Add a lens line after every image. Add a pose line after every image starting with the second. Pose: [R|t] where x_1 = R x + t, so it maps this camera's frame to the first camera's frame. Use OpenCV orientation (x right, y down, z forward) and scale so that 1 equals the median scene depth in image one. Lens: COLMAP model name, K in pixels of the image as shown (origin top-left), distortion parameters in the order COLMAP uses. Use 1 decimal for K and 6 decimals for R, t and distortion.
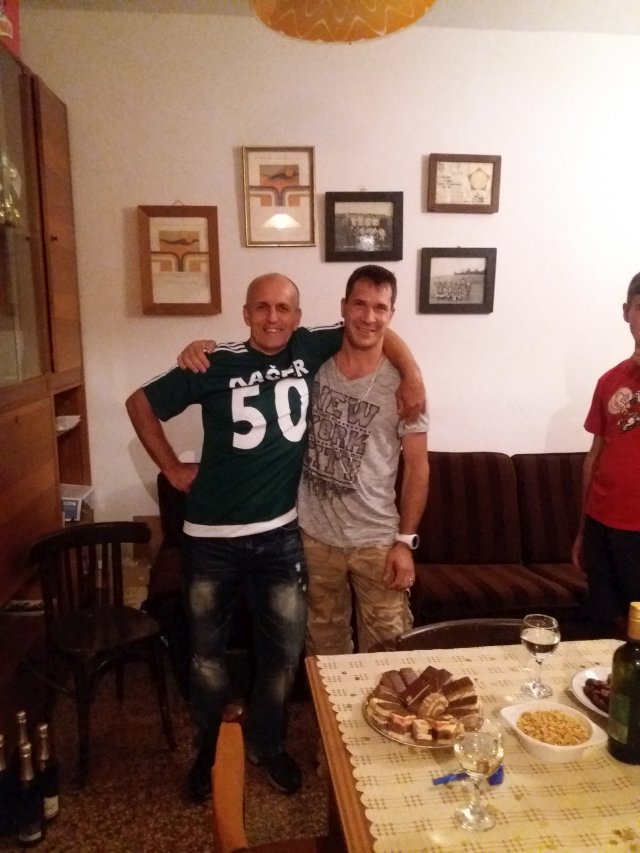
lens RADIAL K [[692.2, 0, 319.8], [0, 692.2, 415.7], [0, 0, 1]] dist [0.011378, -0.040415]
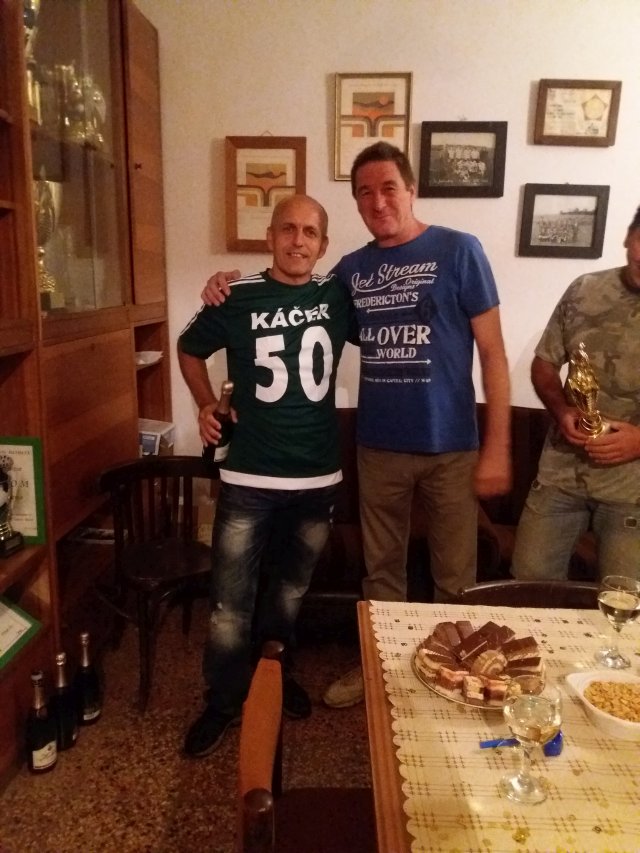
lens RADIAL K [[692.2, 0, 318.2], [0, 692.2, 414.2], [0, 0, 1]] dist [0.011378, -0.040415]
pose [[0.988681, 0.054372, -0.139836, 0.030901], [-0.046772, 0.997274, 0.057077, 0.031954], [0.142558, -0.049891, 0.988528, 0.054833]]
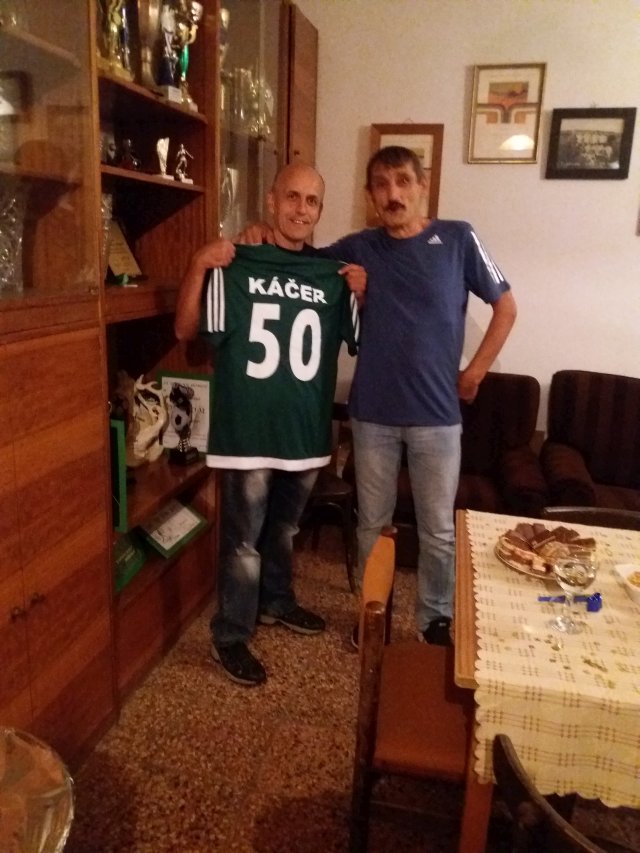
lens RADIAL K [[692.2, 0, 319.5], [0, 692.2, 420.2], [0, 0, 1]] dist [0.011378, -0.040415]
pose [[0.944196, 0.122337, -0.305821, 0.071100], [-0.090811, 0.989168, 0.115323, 0.057453], [0.316617, -0.081115, 0.945079, -0.137542]]
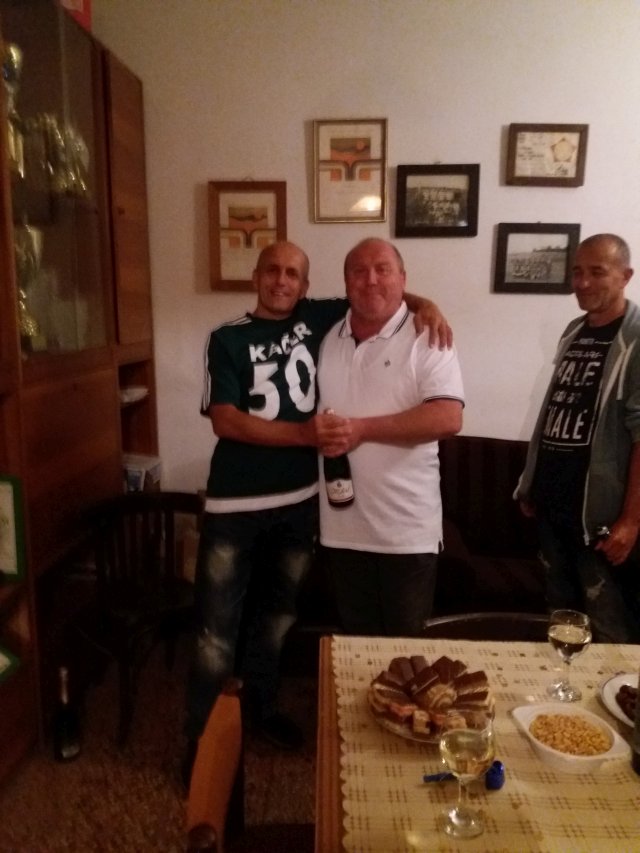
lens RADIAL K [[692.2, 0, 321.6], [0, 692.2, 411.3], [0, 0, 1]] dist [0.011378, -0.040415]
pose [[0.989353, 0.038064, -0.140473, 0.073885], [-0.036632, 0.999247, 0.012769, 0.016685], [0.140853, -0.007488, 0.990002, 0.035673]]
